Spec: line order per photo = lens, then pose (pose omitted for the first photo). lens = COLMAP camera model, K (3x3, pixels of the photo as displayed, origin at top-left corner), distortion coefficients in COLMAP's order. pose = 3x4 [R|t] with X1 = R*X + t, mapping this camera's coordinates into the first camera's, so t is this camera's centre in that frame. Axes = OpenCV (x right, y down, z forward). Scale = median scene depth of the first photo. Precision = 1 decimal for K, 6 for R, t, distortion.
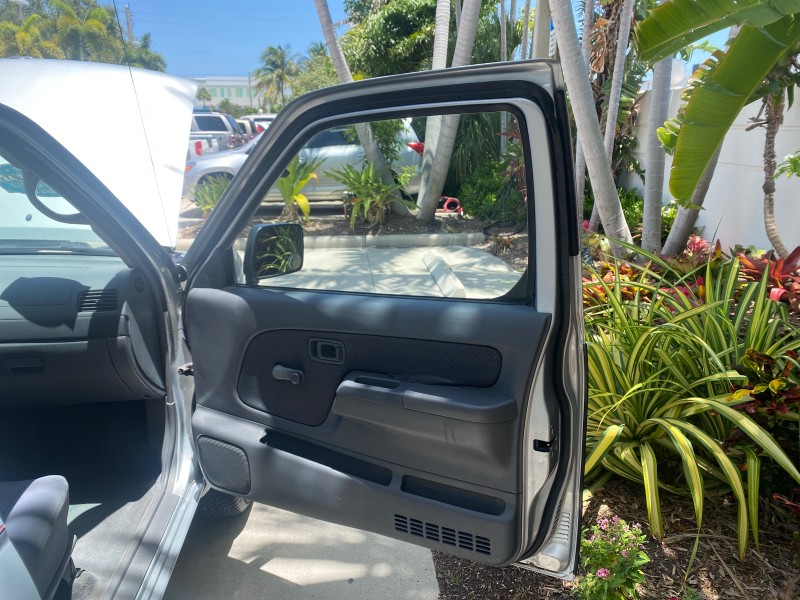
lens RADIAL K [[615.2, 0, 395.6], [0, 615.2, 292.8], [0, 0, 1]] dist [0.026914, -0.031435]
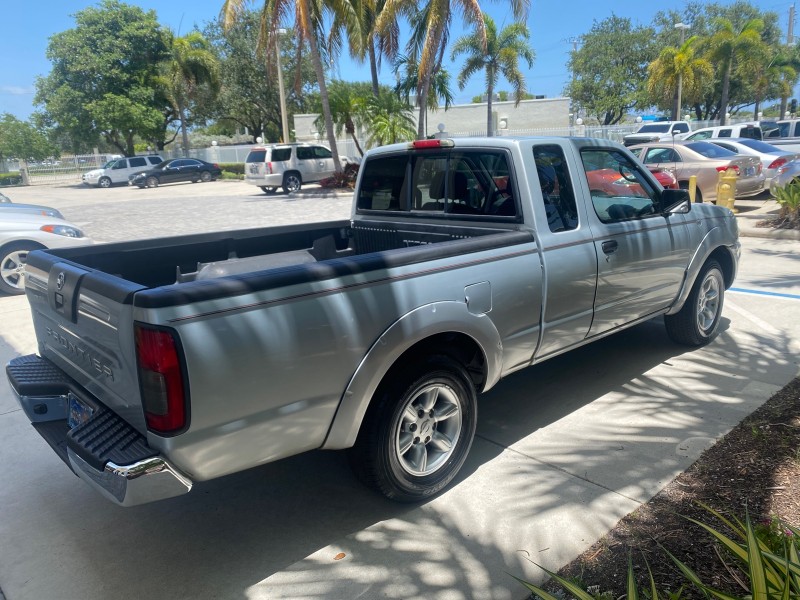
lens RADIAL K [[615.2, 0, 409.6], [0, 615.2, 298.2], [0, 0, 1]] dist [0.026914, -0.031435]
pose [[0.610316, 0.164486, -0.774893, 0.058956], [-0.165108, 0.983135, 0.078647, 0.019186], [0.774760, 0.079941, 0.627181, -0.079854]]
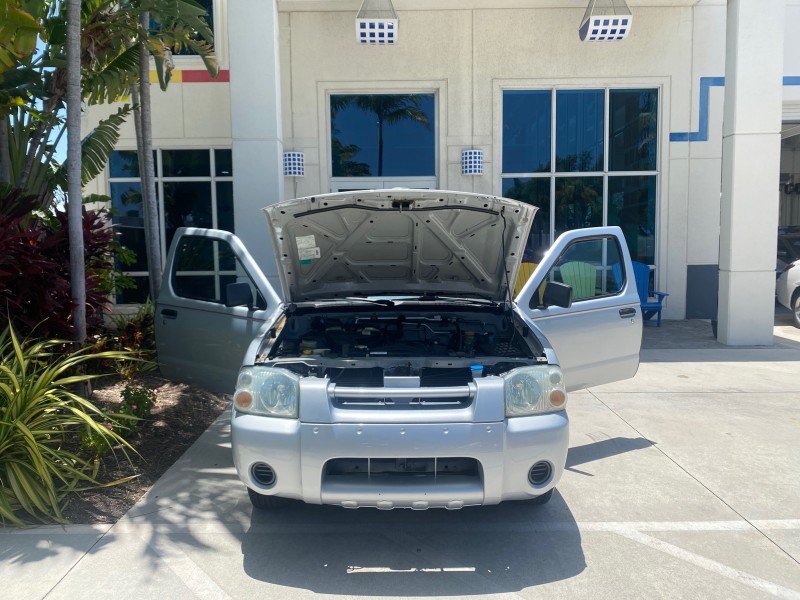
lens RADIAL K [[615.2, 0, 404.3], [0, 615.2, 300.0], [0, 0, 1]] dist [0.026914, -0.031435]
pose [[-0.997172, 0.006864, 0.074840, -0.063128], [0.033373, 0.932693, 0.359124, -0.053583], [-0.067338, 0.360606, -0.930284, 0.195737]]
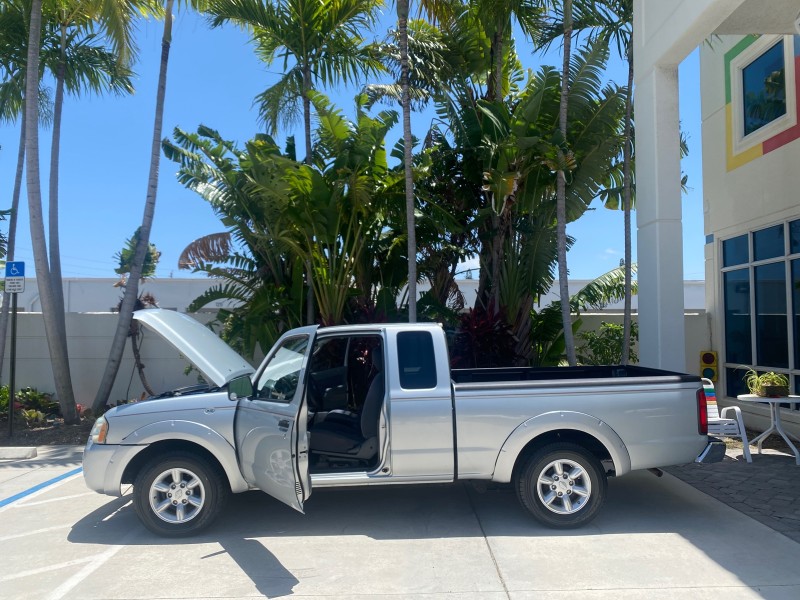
lens RADIAL K [[615.2, 0, 398.7], [0, 615.2, 298.2], [0, 0, 1]] dist [0.026914, -0.031435]
pose [[0.084366, 0.055689, 0.994877, -0.247746], [0.270078, 0.959784, -0.076628, -0.000063], [-0.959135, 0.275160, 0.065933, -0.000564]]
